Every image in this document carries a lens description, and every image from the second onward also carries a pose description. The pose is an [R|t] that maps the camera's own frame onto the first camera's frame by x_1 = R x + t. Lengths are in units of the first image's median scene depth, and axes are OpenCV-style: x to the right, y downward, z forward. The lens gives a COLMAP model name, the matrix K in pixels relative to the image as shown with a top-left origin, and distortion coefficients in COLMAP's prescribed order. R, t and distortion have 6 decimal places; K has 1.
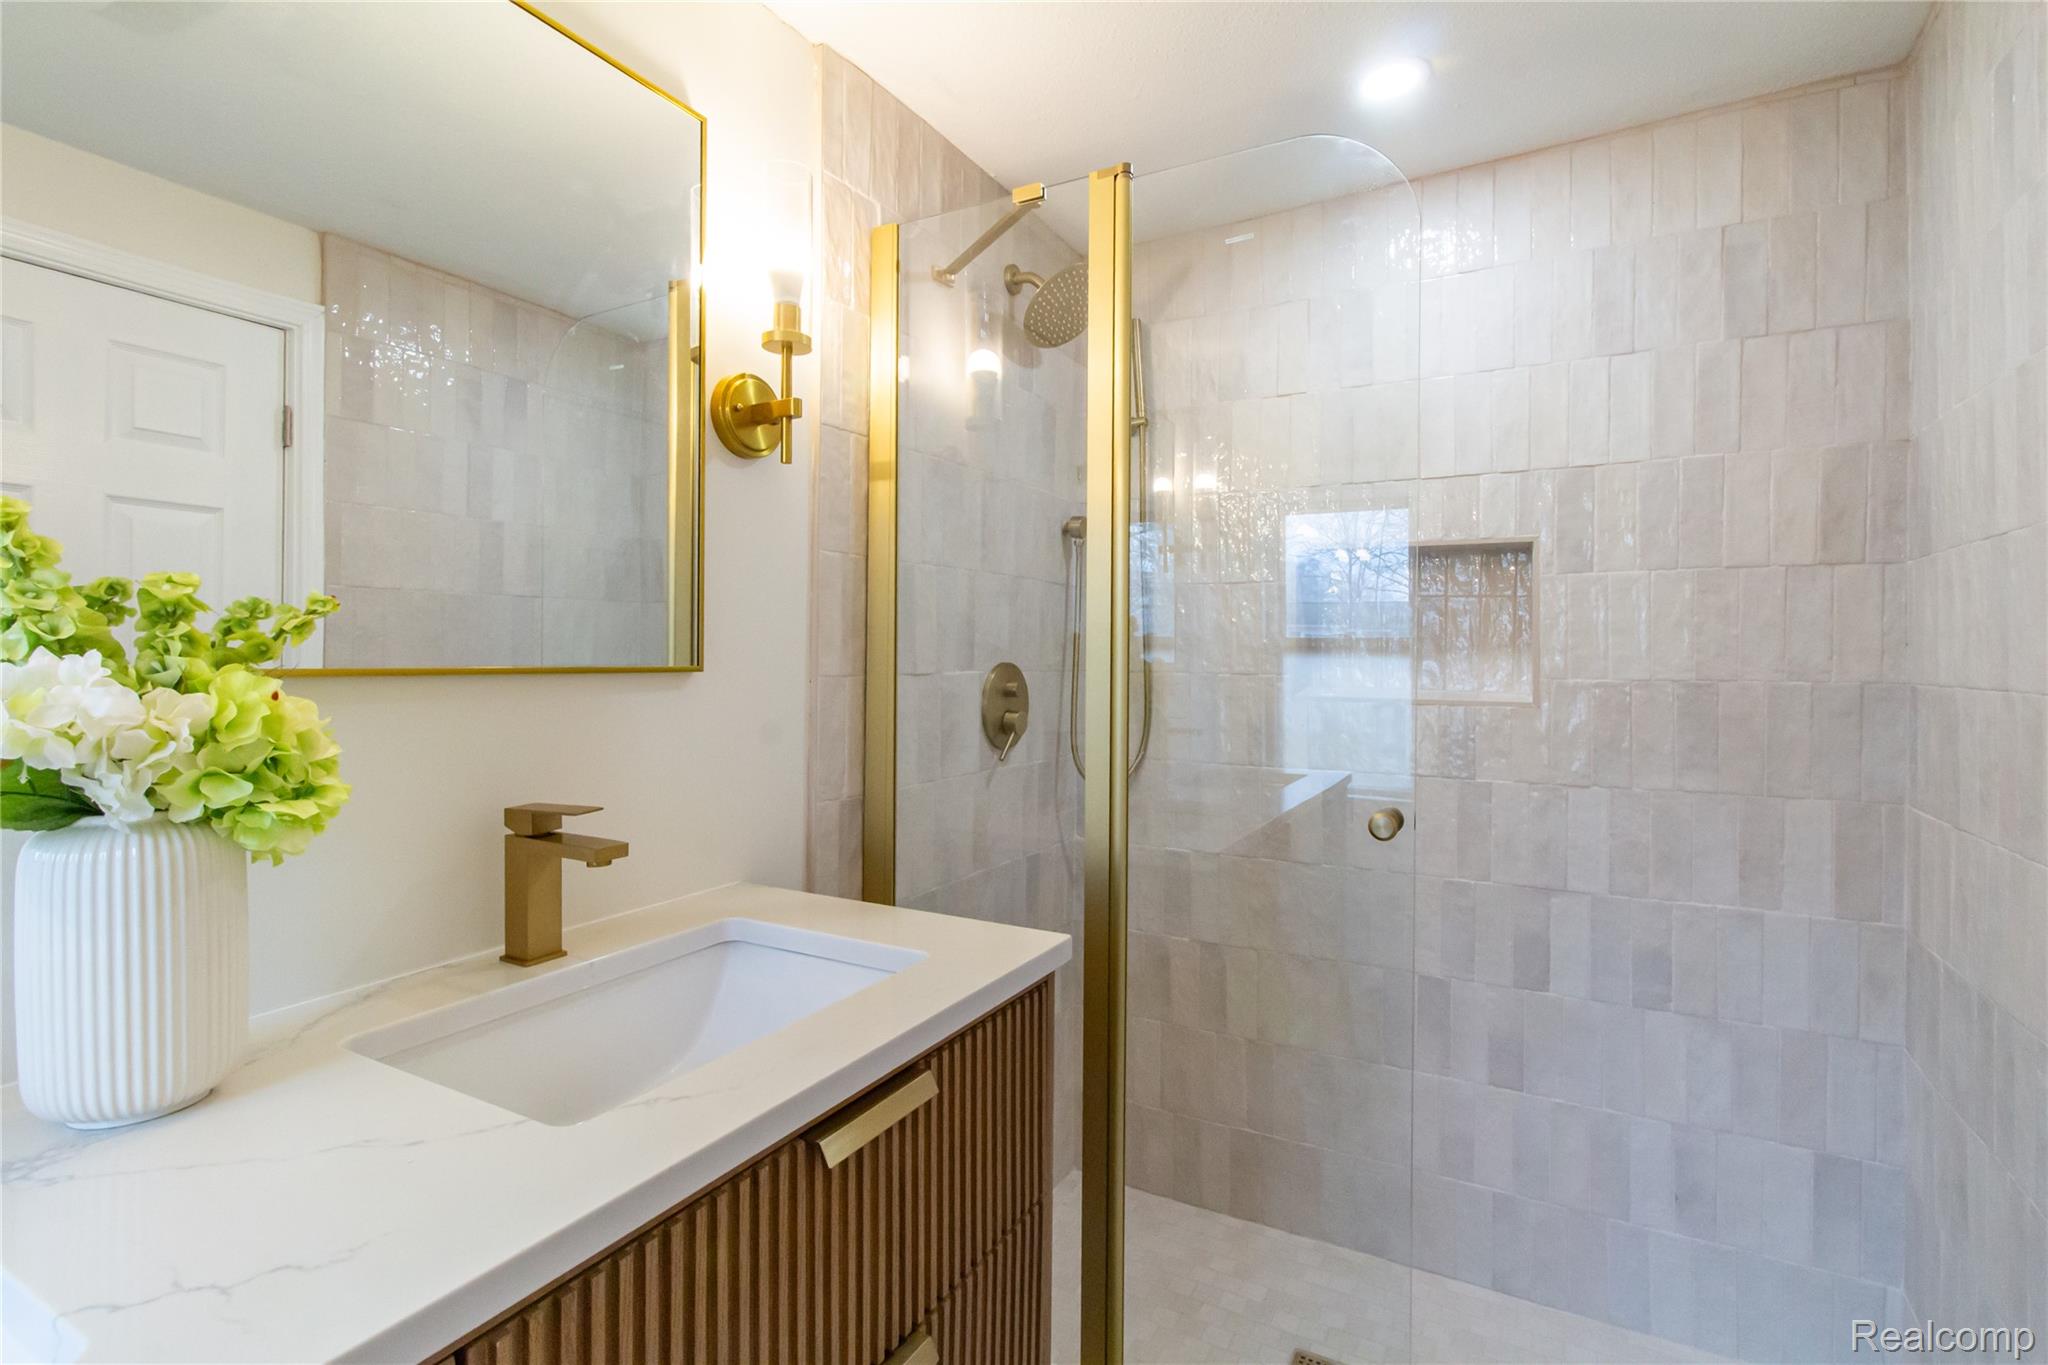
lens RADIAL K [[952.9, 0, 1024.0], [0, 952.9, 682.5], [0, 0, 1]] dist [-0.001549, -0.000067]
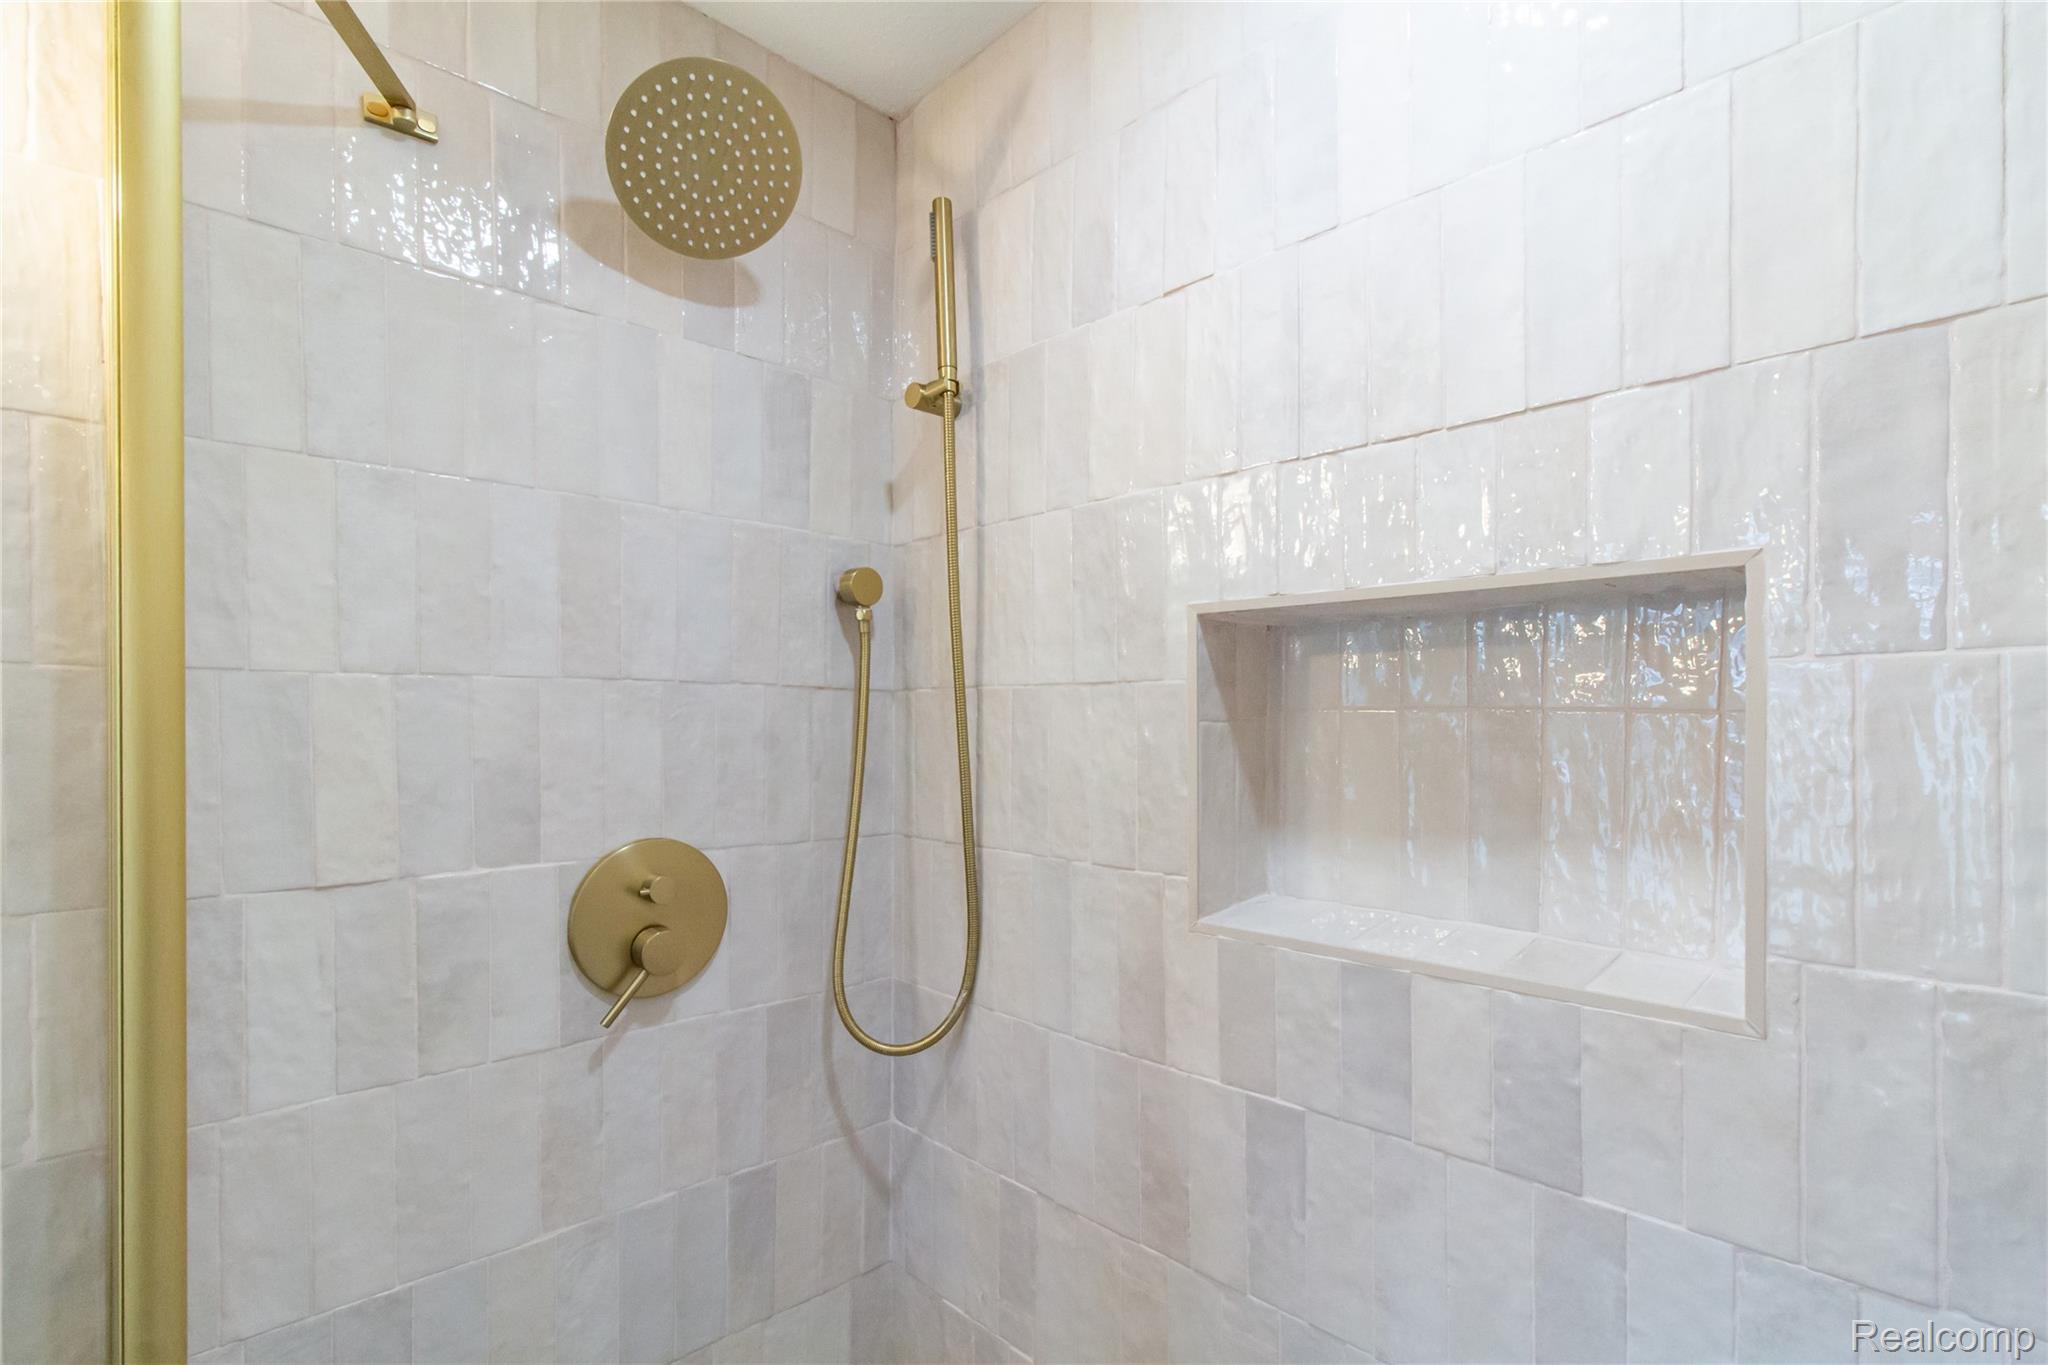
lens RADIAL K [[960.4, 0, 1025.1], [0, 960.4, 750.0], [0, 0, 1]] dist [-0.001960, -0.000666]
pose [[0.957445, 0.001437, -0.288612, 0.375604], [-0.002049, 0.999996, -0.001819, -0.077266], [0.288608, 0.002333, 0.957444, 0.572946]]
